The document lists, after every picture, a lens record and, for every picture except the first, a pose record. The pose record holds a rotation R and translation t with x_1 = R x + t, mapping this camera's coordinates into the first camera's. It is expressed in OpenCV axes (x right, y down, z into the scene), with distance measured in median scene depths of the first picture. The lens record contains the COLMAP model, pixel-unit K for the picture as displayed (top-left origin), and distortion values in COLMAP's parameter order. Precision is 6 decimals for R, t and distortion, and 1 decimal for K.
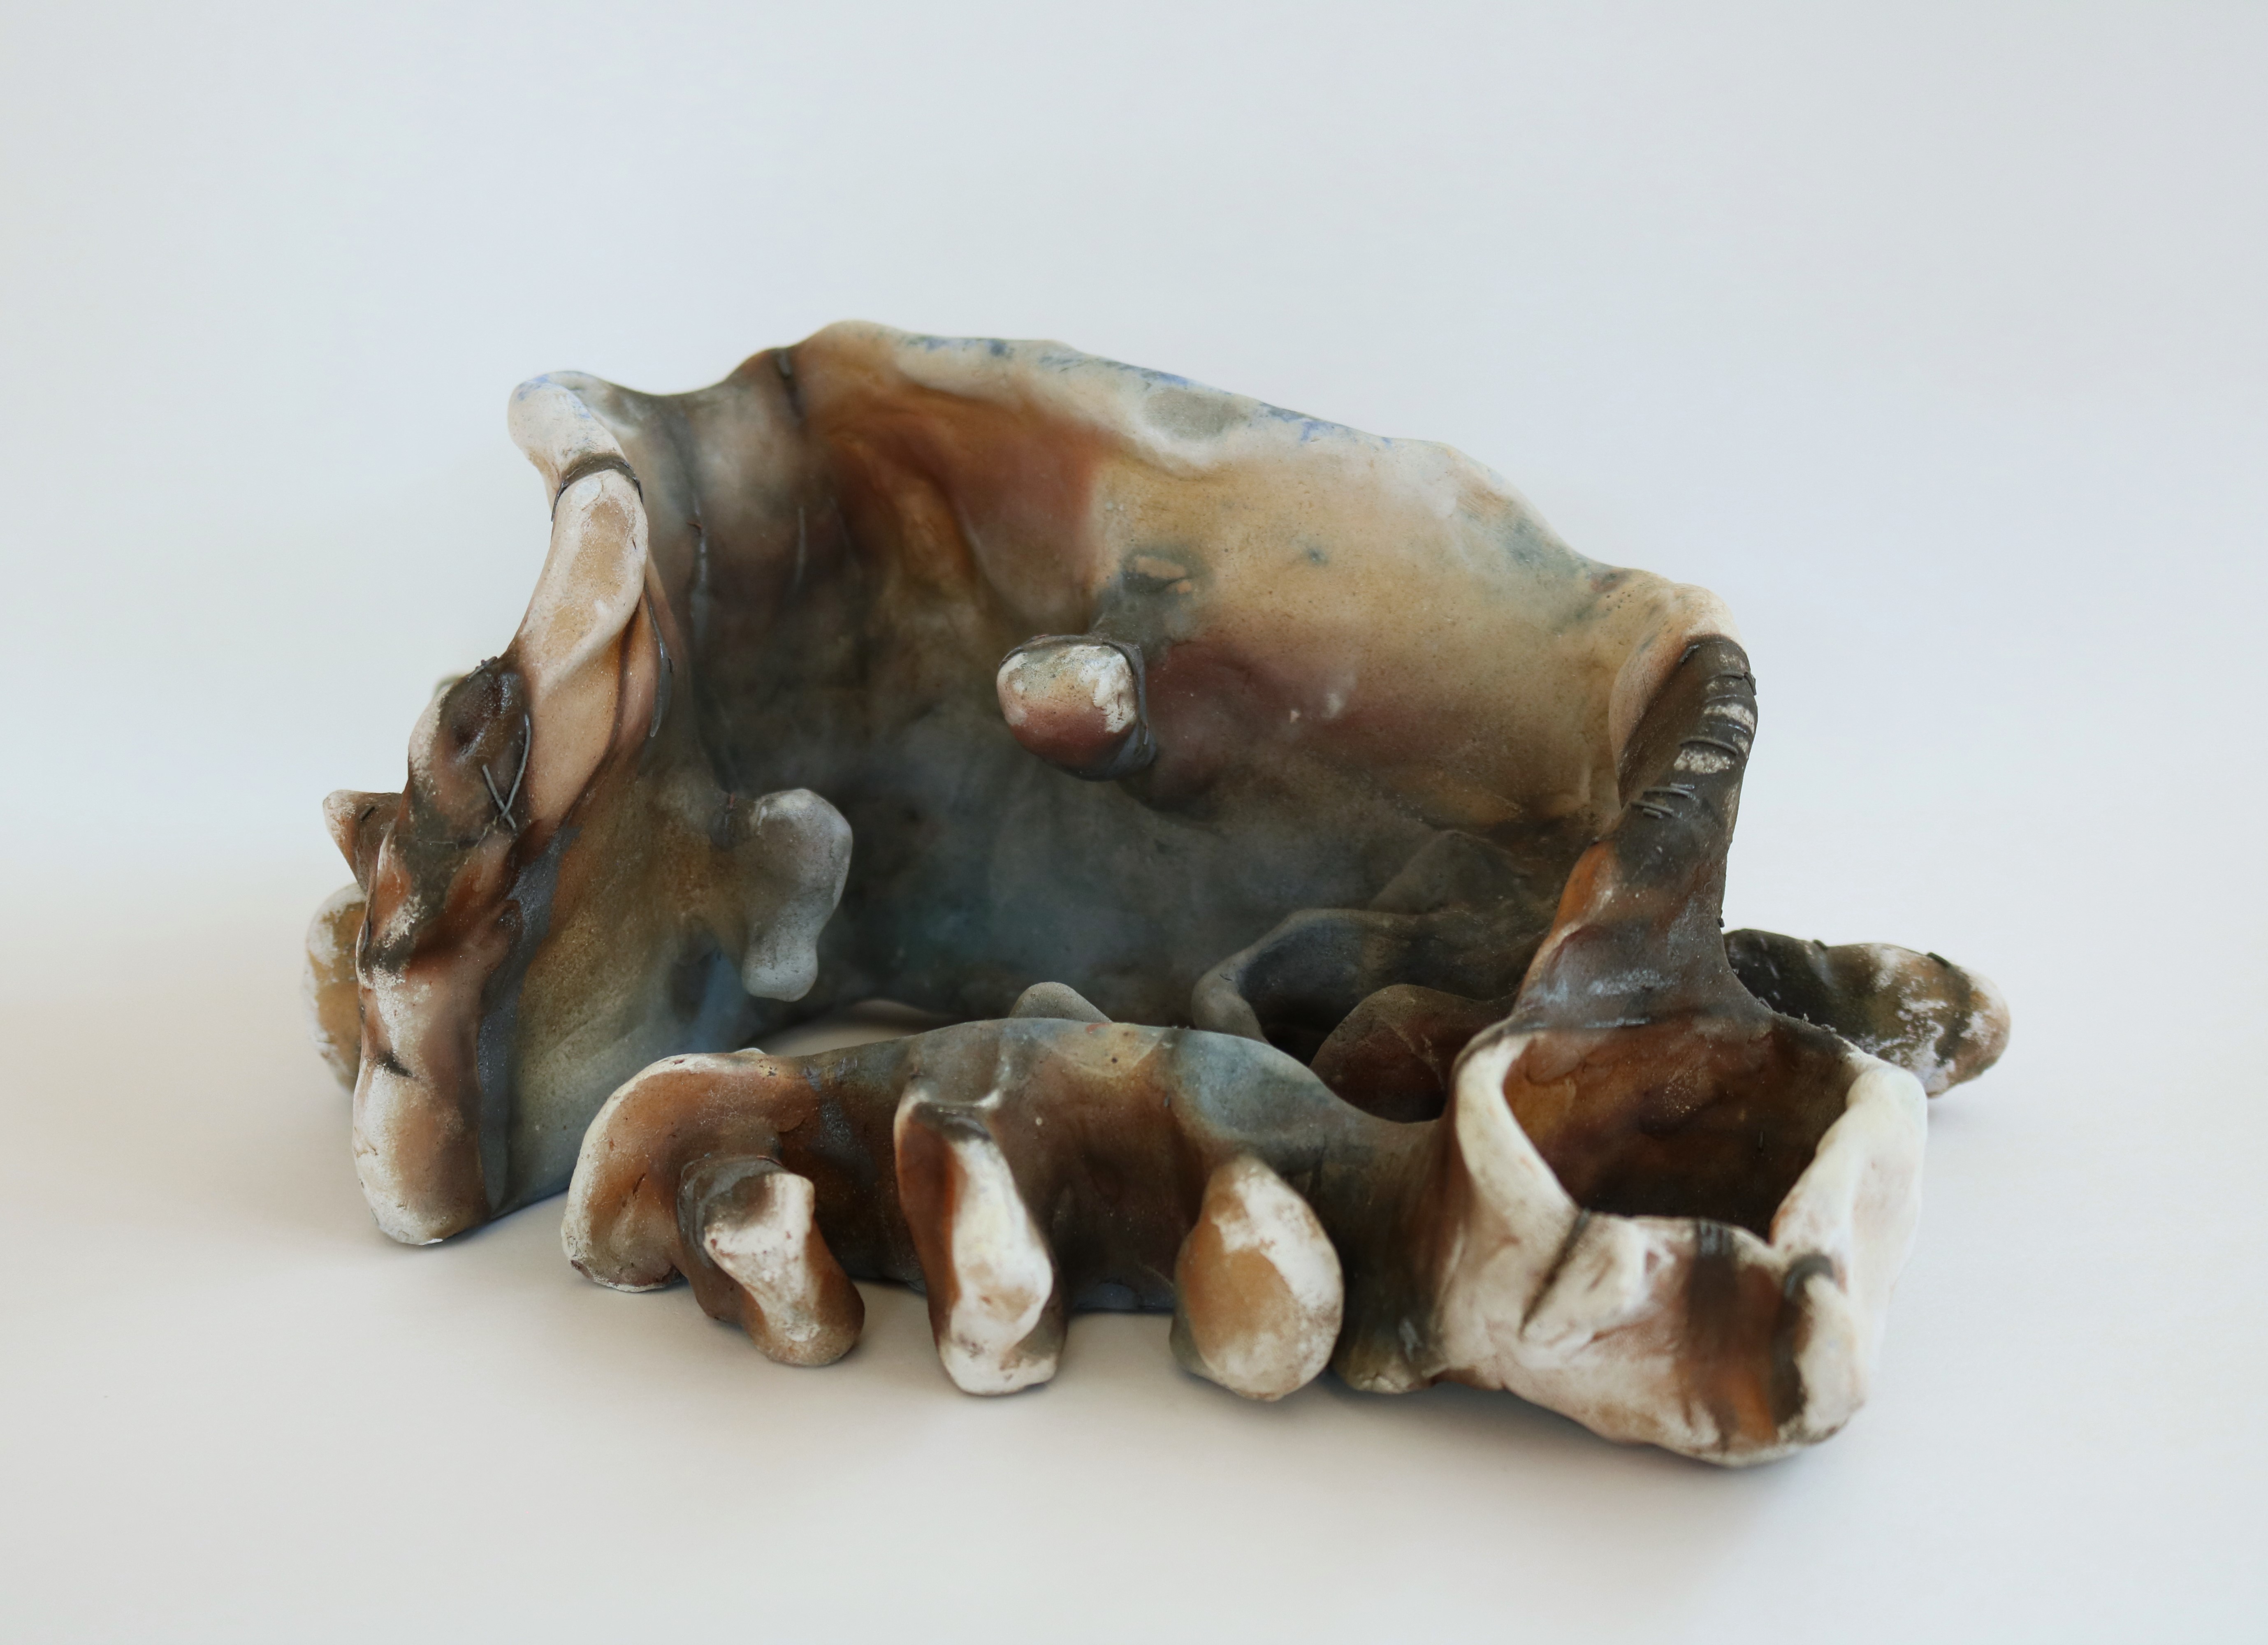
lens RADIAL K [[3318.6, 0, 1050.1], [0, 3318.6, 800.7], [0, 0, 1]] dist [-0.078827, 0.000000]
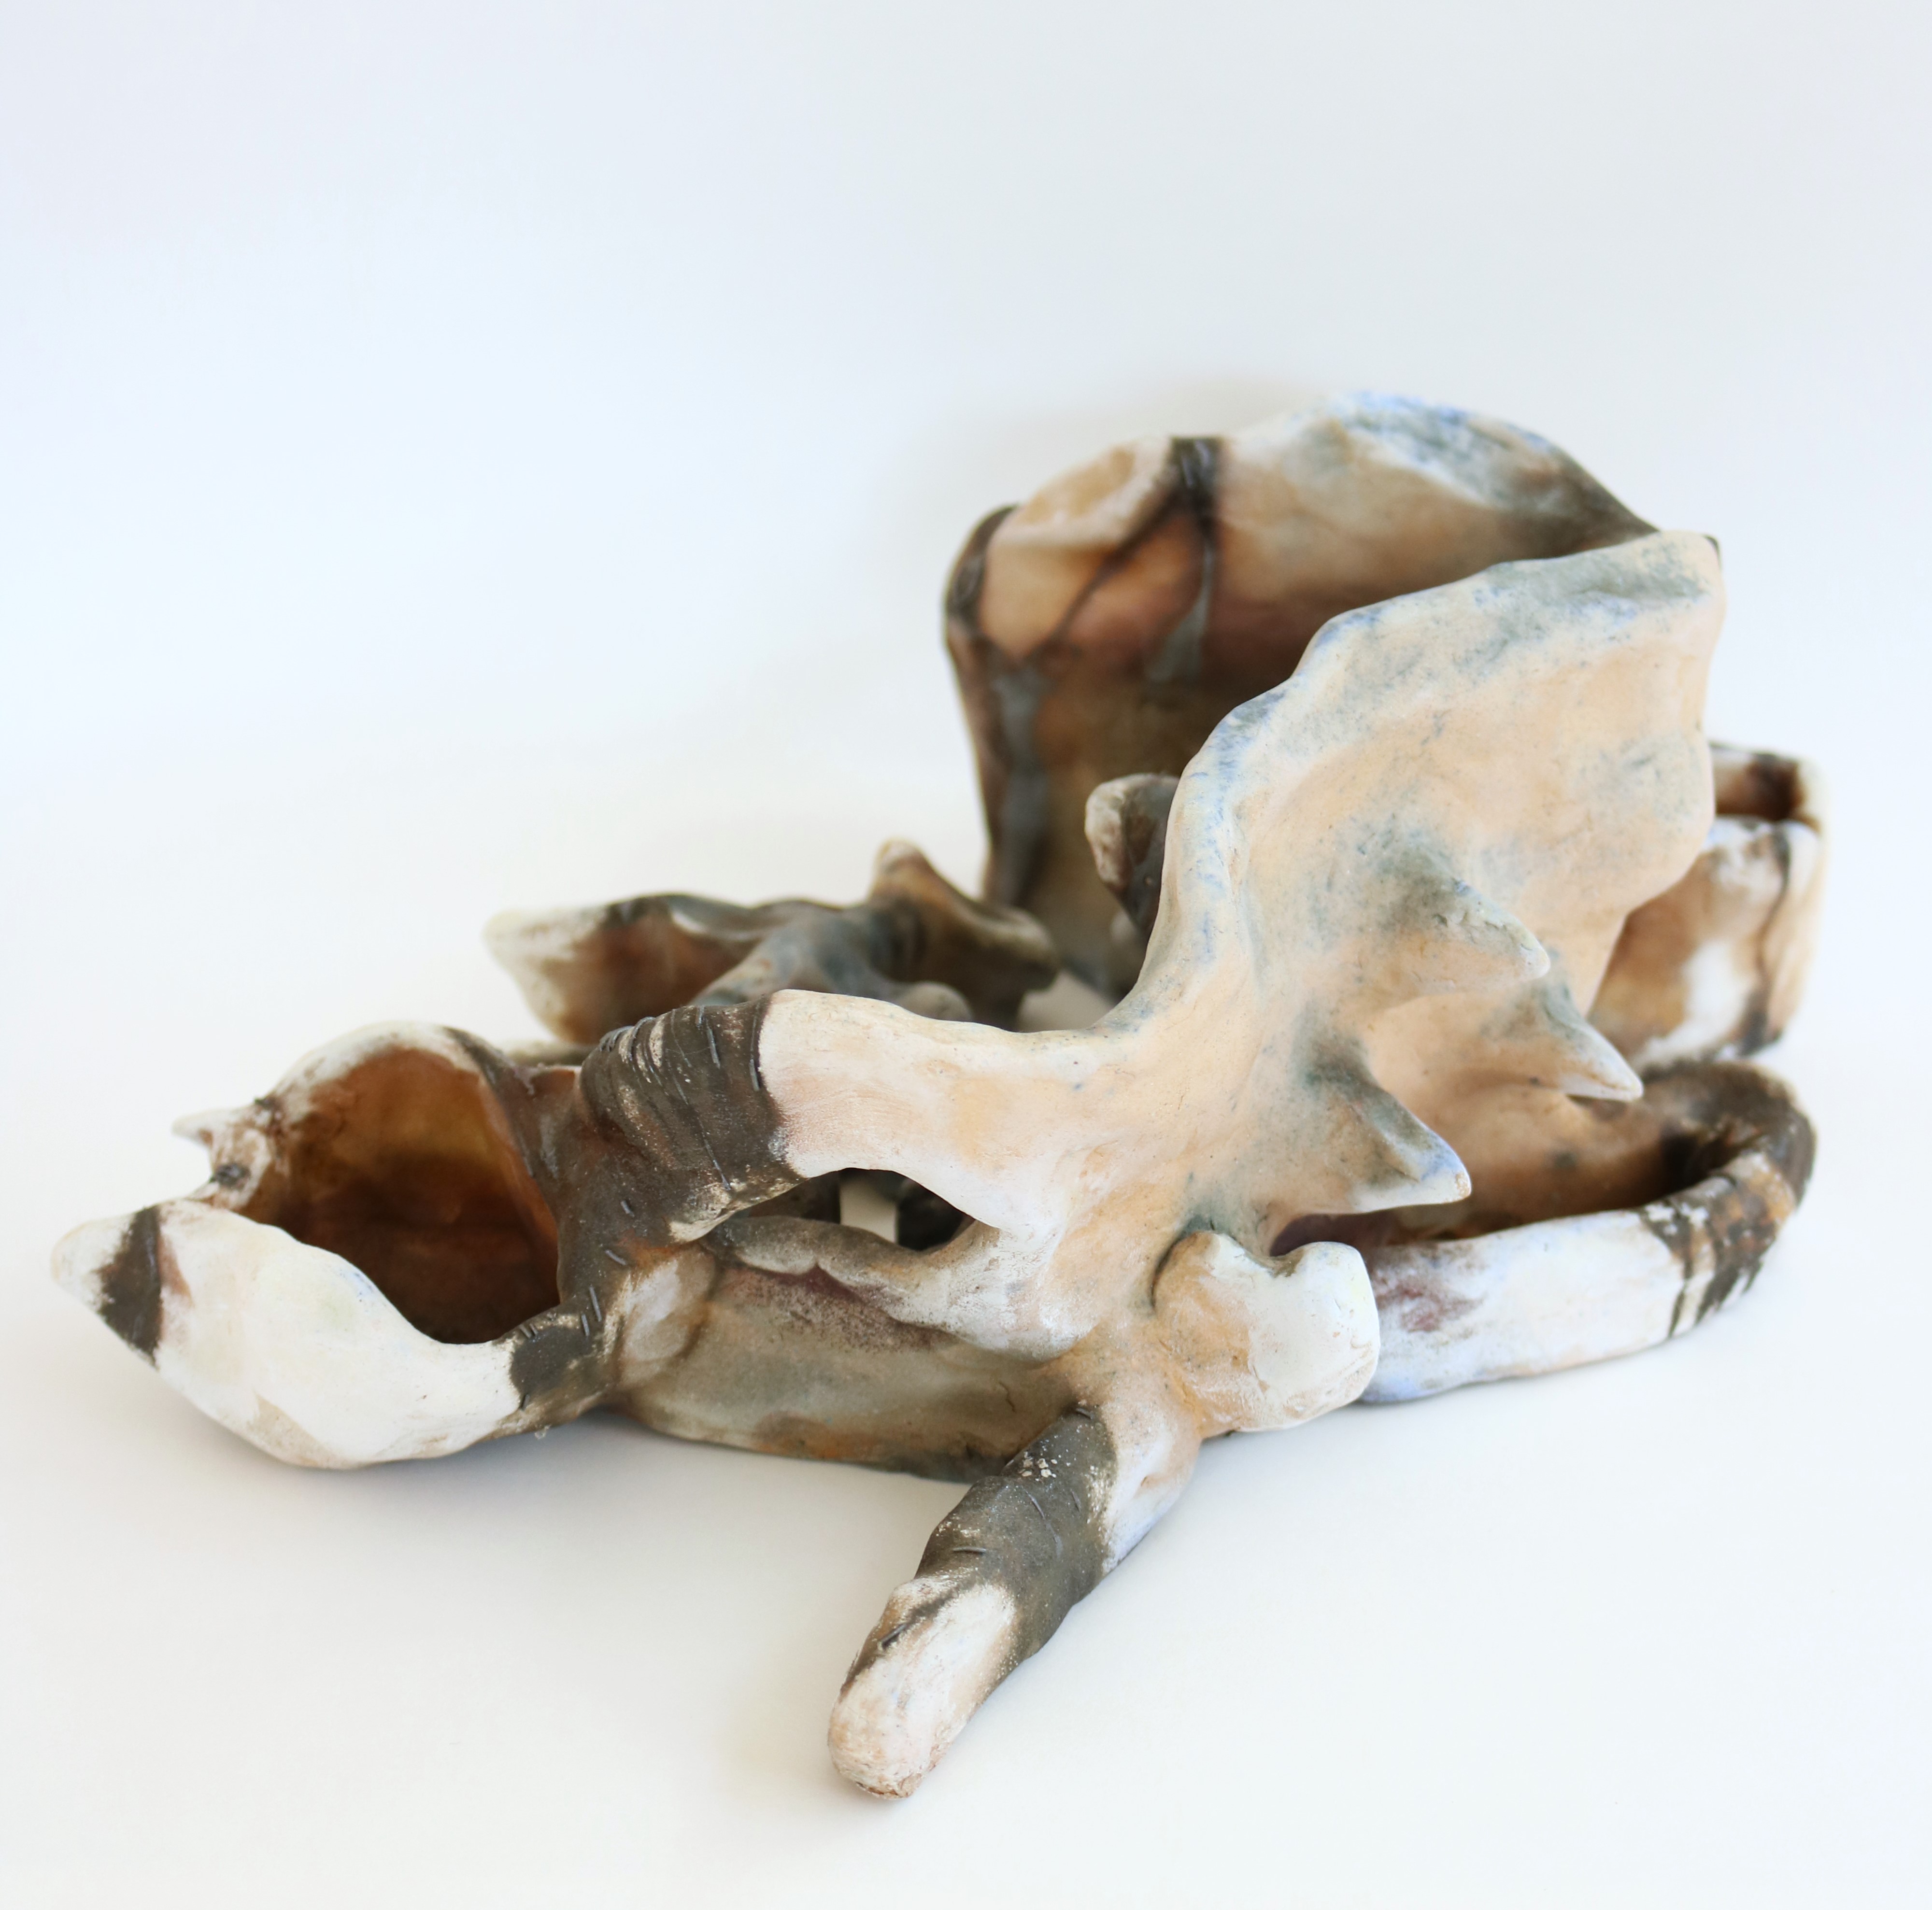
lens RADIAL K [[3250.6, 0, 959.9], [0, 3250.6, 976.3], [0, 0, 1]] dist [-0.118497, 0.000000]
pose [[-0.228719, 0.496247, -0.837512, 0.872243], [-0.341267, 0.764850, 0.546390, -0.523205], [0.911715, 0.410785, -0.005583, 0.994239]]
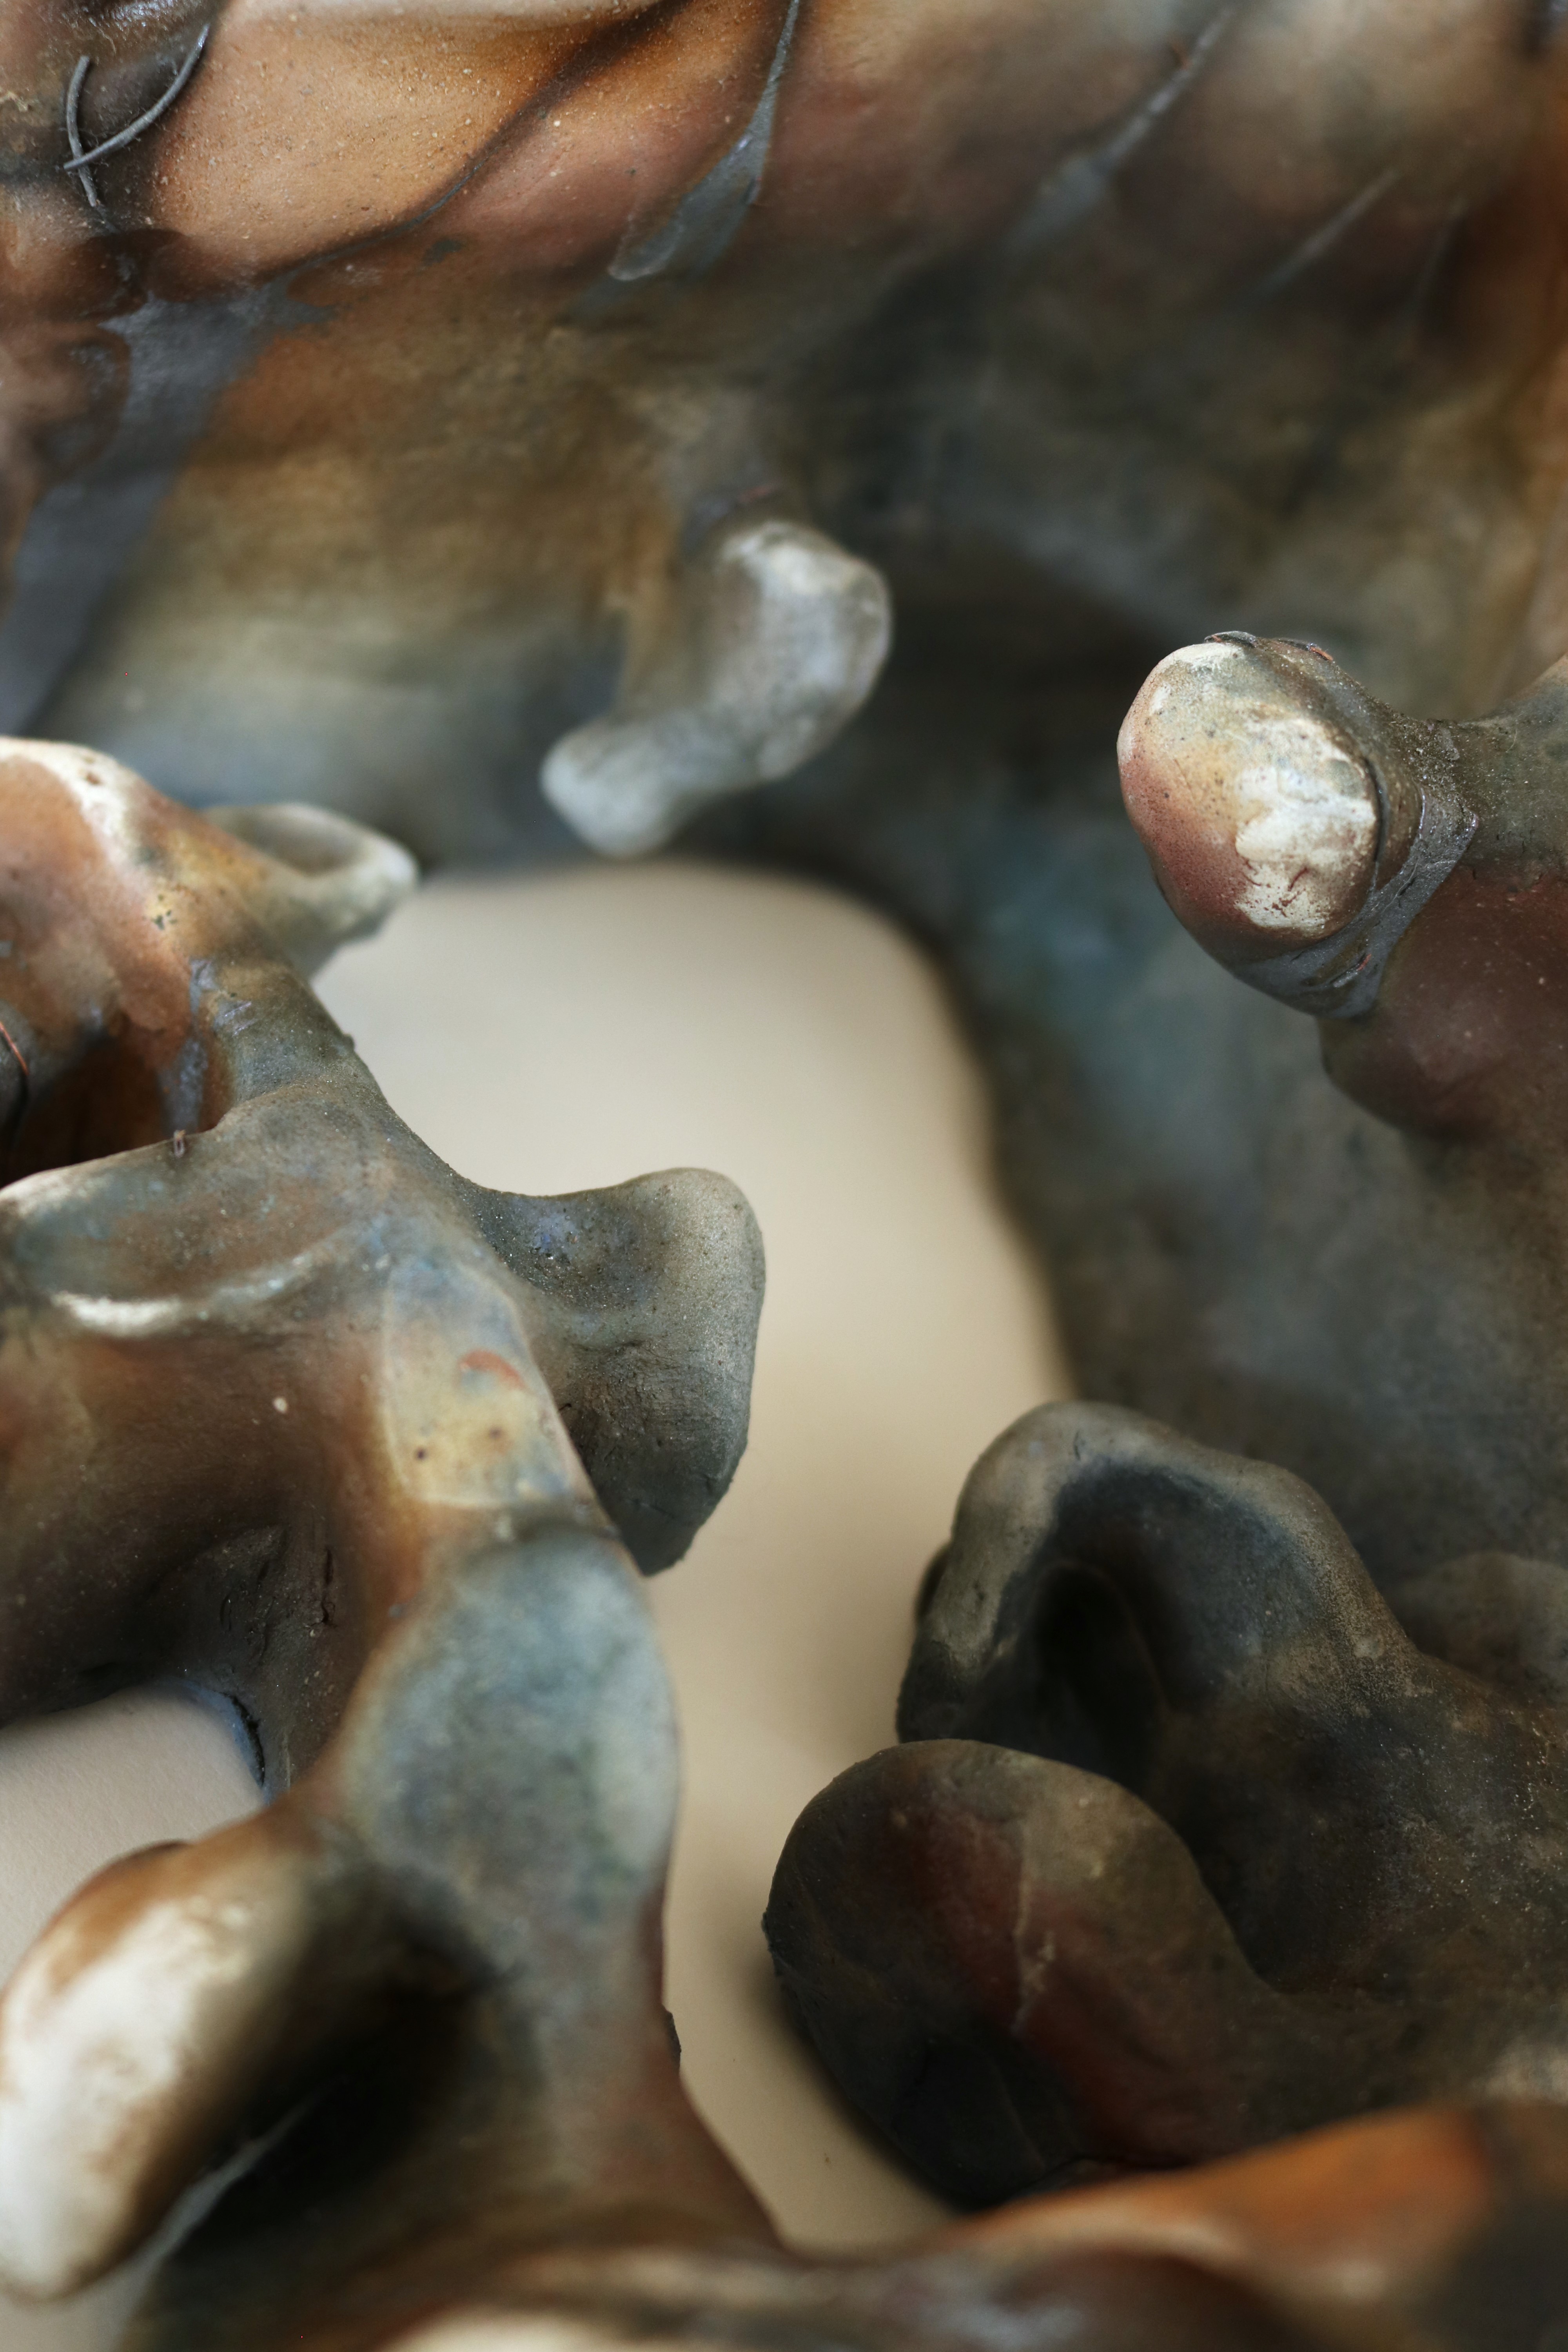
lens RADIAL K [[2559.6, 0, 773.8], [0, 2559.6, 1162.1], [0, 0, 1]] dist [-0.099169, 0.000000]
pose [[0.593252, 0.741621, -0.313130, 0.114869], [-0.588722, 0.664982, 0.459571, -0.121130], [0.549053, -0.088295, 0.831111, 0.685958]]
